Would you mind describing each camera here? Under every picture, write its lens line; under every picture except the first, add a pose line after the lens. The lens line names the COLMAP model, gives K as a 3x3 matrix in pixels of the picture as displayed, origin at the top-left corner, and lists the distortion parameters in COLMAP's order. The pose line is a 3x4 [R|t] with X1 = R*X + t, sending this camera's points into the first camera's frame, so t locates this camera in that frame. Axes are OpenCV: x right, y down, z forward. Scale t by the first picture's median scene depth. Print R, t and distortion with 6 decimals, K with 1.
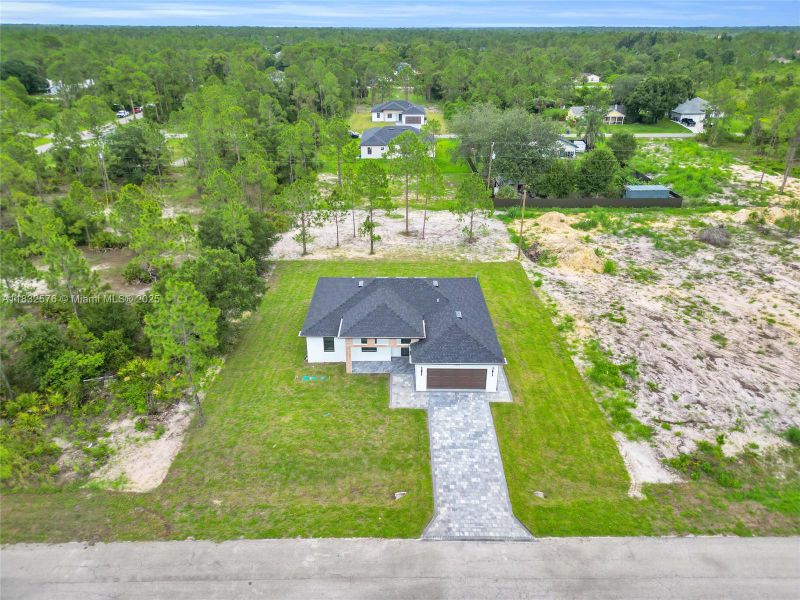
lens RADIAL K [[565.7, 0, 396.0], [0, 565.7, 300.2], [0, 0, 1]] dist [0.059691, -0.047343]
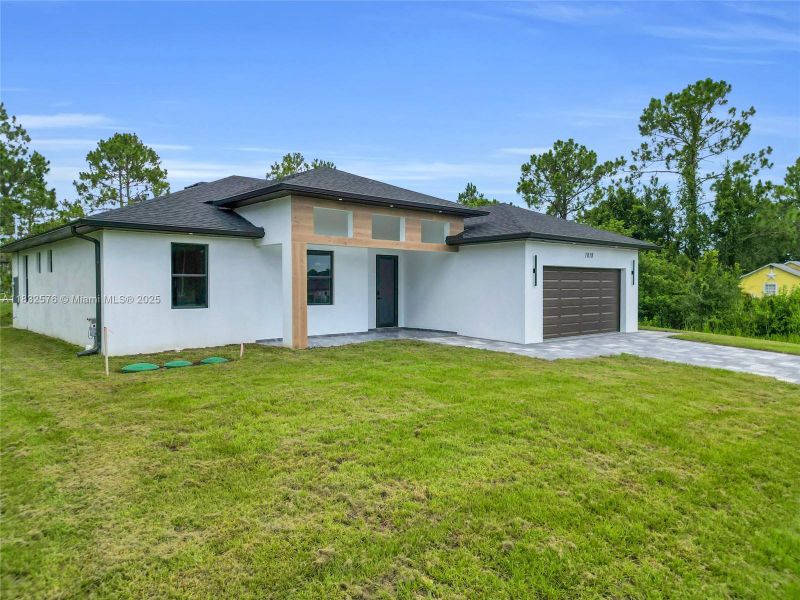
lens RADIAL K [[565.7, 0, 399.7], [0, 565.7, 305.3], [0, 0, 1]] dist [0.059691, -0.047343]
pose [[0.746367, -0.020064, 0.665232, -0.243081], [0.290576, 0.909068, -0.298598, 0.218266], [-0.598750, 0.416164, 0.684329, 0.805722]]
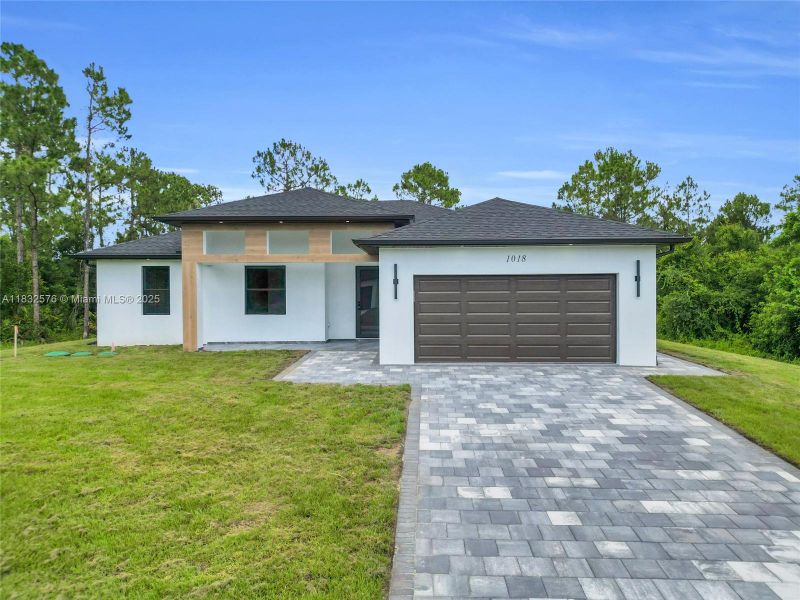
lens RADIAL K [[565.7, 0, 400.9], [0, 565.7, 306.6], [0, 0, 1]] dist [0.059691, -0.047343]
pose [[0.999038, -0.001116, -0.043843, 0.060237], [-0.017109, 0.910558, -0.413026, 0.254529], [0.040383, 0.413379, 0.909663, 0.719724]]
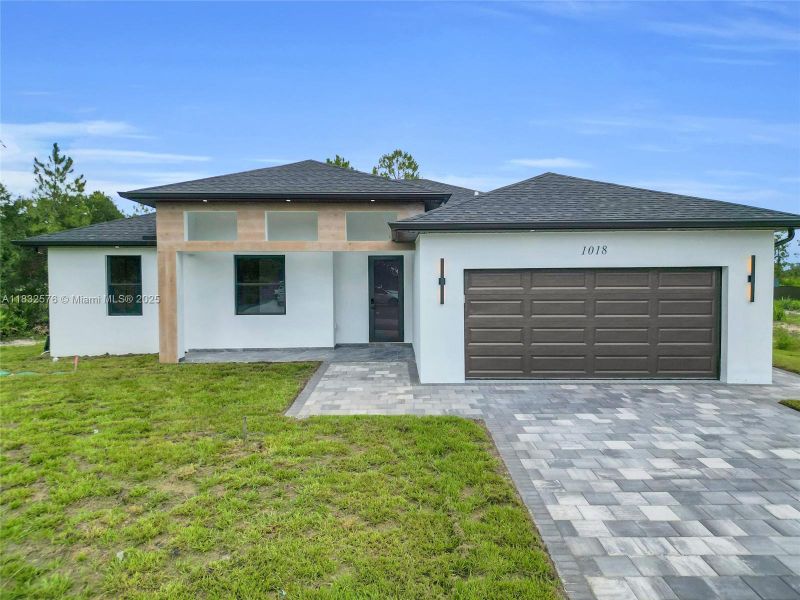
lens RADIAL K [[565.7, 0, 401.2], [0, 565.7, 293.6], [0, 0, 1]] dist [0.059691, -0.047343]
pose [[0.999944, -0.000638, 0.010524, 0.025777], [0.005006, 0.907215, -0.420637, 0.223917], [-0.009279, 0.420666, 0.907168, 0.777449]]
